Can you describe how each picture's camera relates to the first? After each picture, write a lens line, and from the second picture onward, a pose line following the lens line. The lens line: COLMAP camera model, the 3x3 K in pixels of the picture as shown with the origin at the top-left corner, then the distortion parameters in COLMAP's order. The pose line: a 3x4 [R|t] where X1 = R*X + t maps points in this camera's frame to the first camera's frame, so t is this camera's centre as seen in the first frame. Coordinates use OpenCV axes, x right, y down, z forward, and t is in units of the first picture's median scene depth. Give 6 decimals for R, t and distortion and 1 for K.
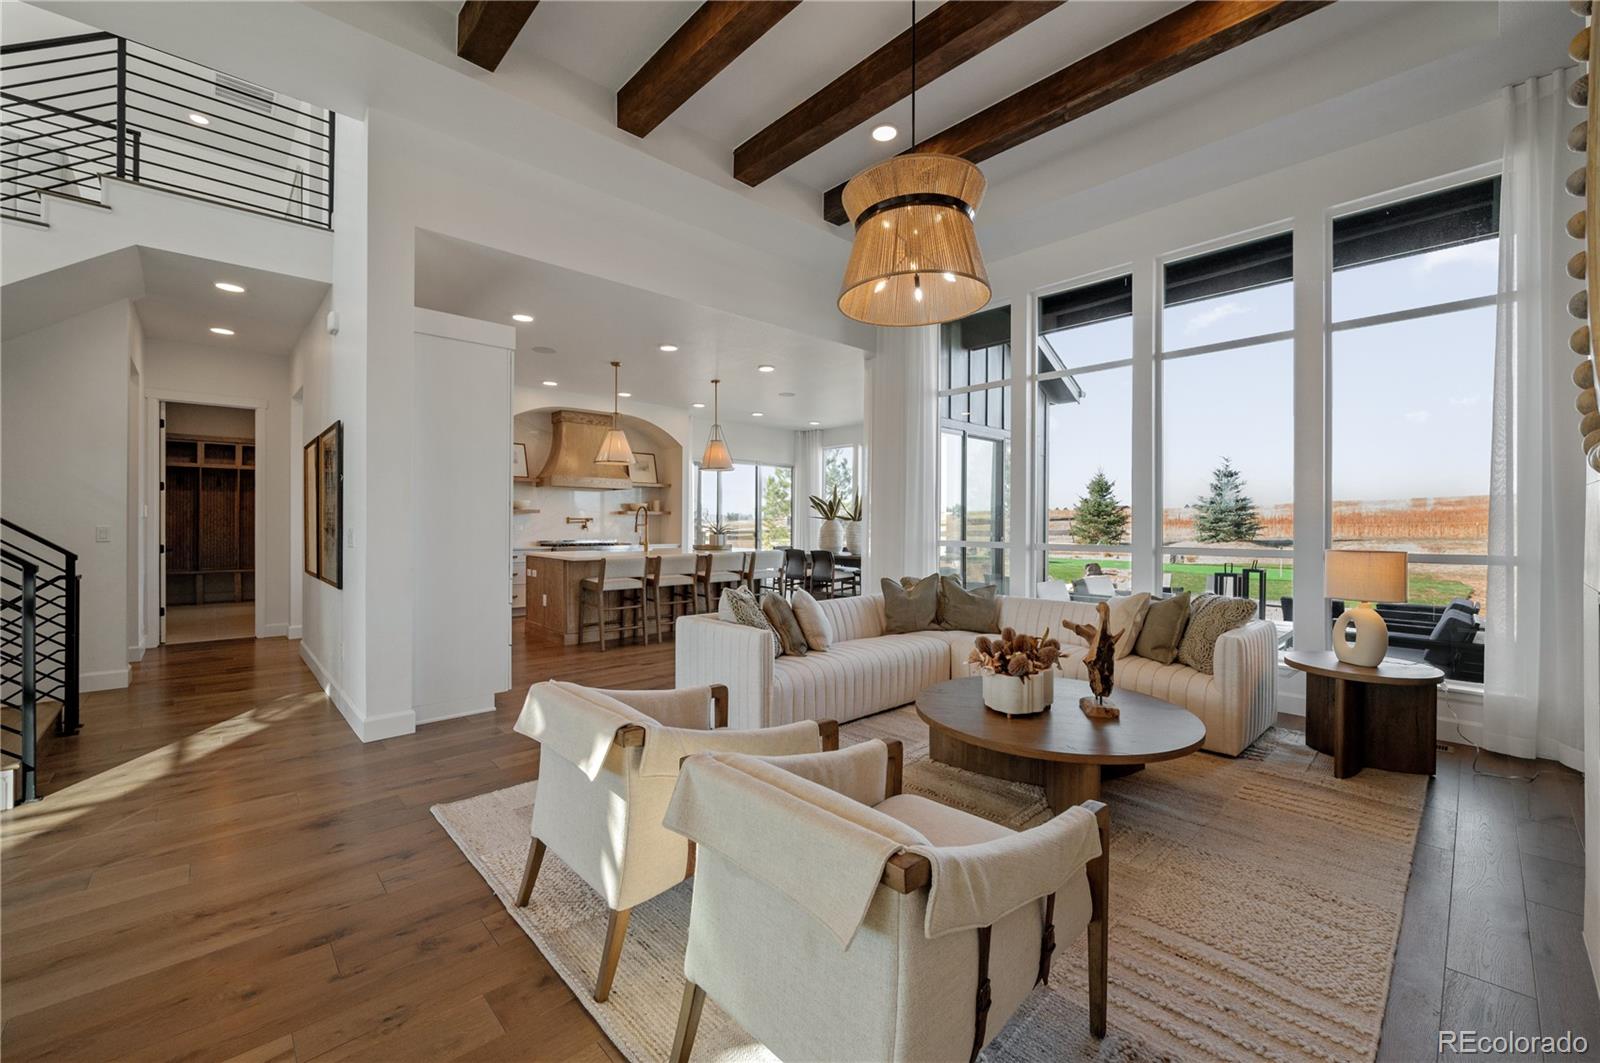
lens RADIAL K [[639.8, 0, 795.6], [0, 639.8, 528.9], [0, 0, 1]] dist [0.000042, -0.001405]
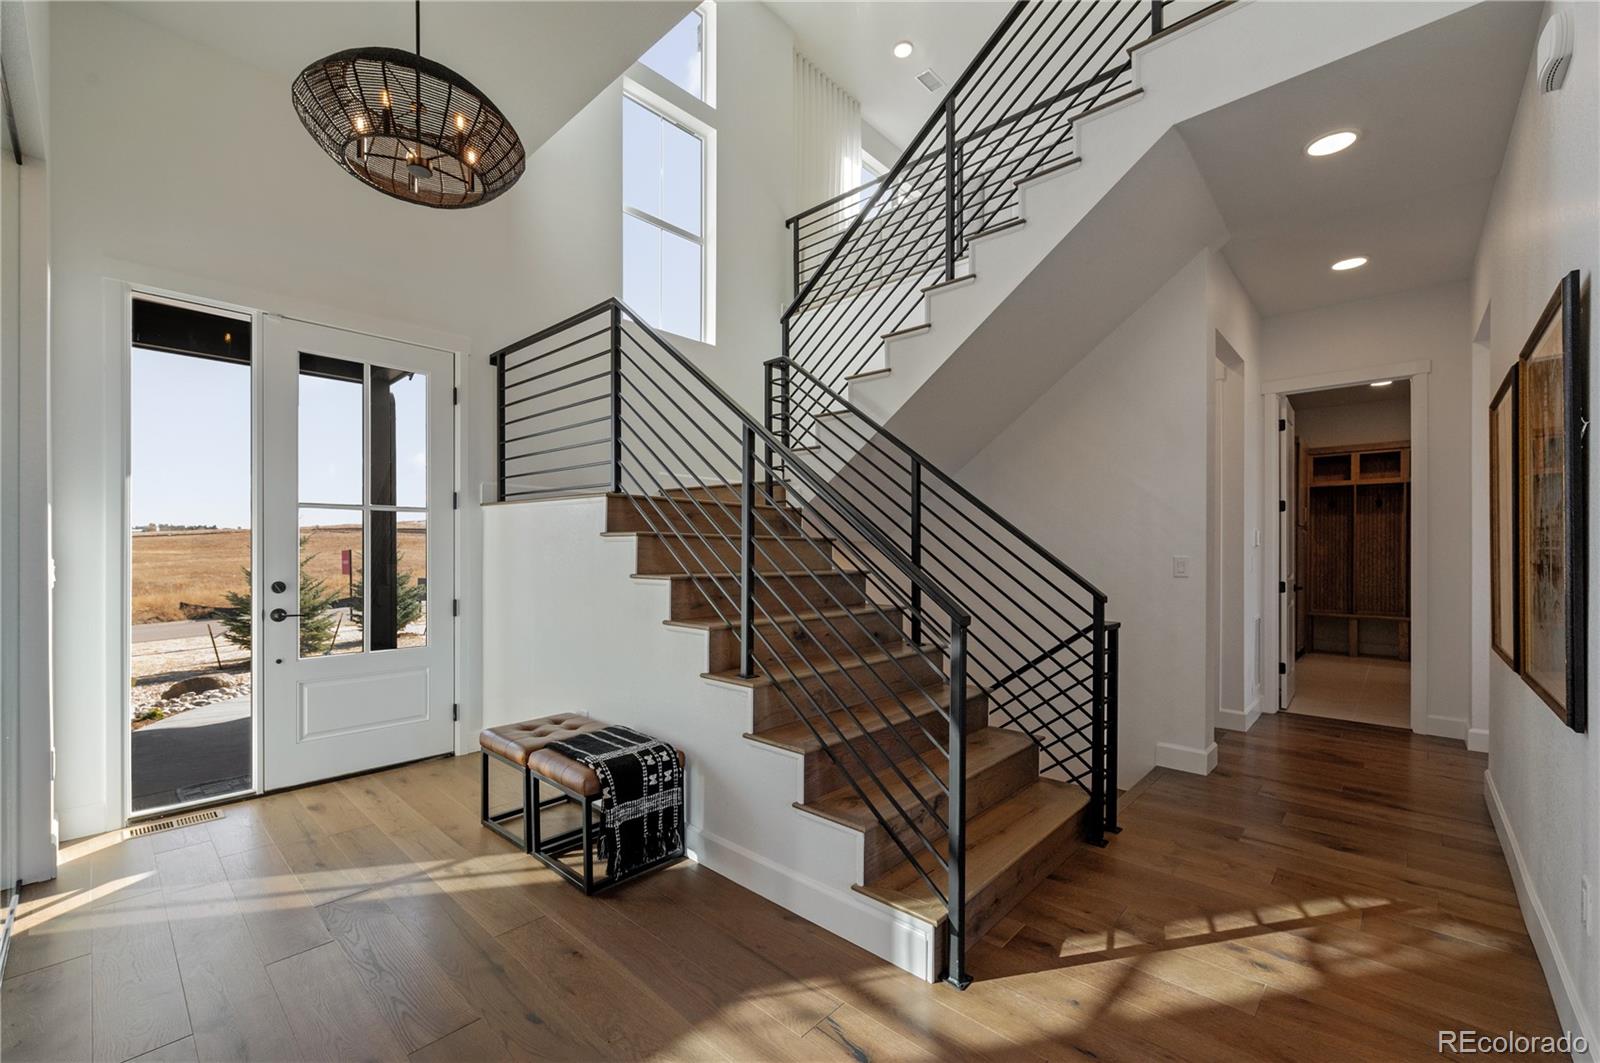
lens RADIAL K [[639.8, 0, 794.9], [0, 639.8, 545.1], [0, 0, 1]] dist [0.000042, -0.001405]
pose [[0.065042, -0.010558, -0.997827, -0.234123], [-0.015189, 0.999818, -0.011570, -0.001283], [0.997767, 0.015908, 0.064870, 0.328345]]
